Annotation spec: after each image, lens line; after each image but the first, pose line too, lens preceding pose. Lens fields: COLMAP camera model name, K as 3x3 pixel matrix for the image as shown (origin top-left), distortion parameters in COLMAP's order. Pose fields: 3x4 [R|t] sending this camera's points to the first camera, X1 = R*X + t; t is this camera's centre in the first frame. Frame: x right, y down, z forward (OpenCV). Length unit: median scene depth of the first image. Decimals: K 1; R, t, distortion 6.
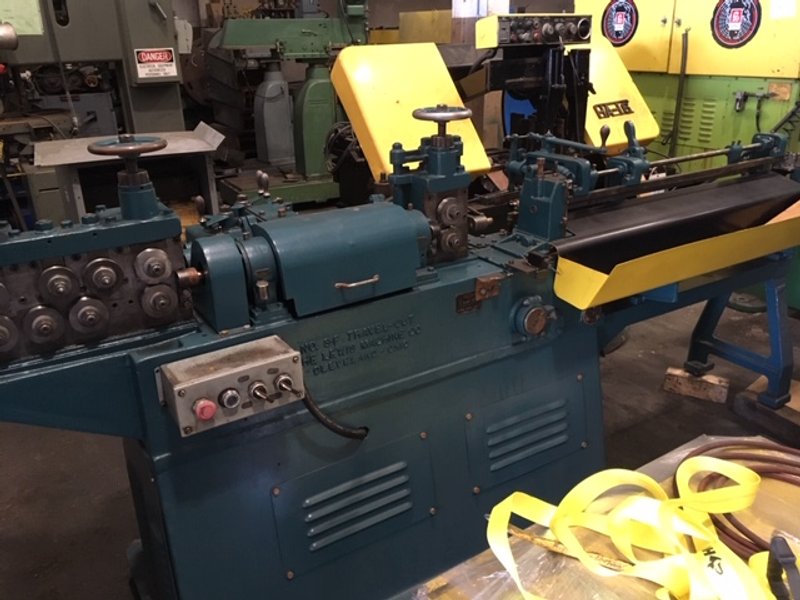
lens RADIAL K [[682.8, 0, 400.0], [0, 682.8, 300.0], [0, 0, 1]] dist [0.085374, -0.119565]
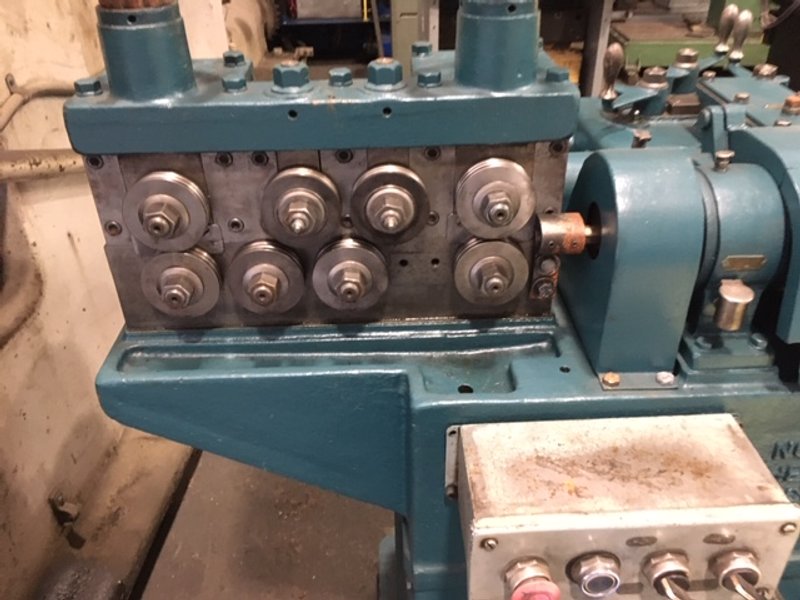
lens RADIAL K [[682.8, 0, 400.0], [0, 682.8, 300.0], [0, 0, 1]] dist [0.085374, -0.119565]
pose [[0.870117, 0.274423, -0.409376, -0.204871], [-0.186075, 0.952082, 0.242727, -0.080528], [0.456369, -0.135027, 0.879486, 0.554140]]
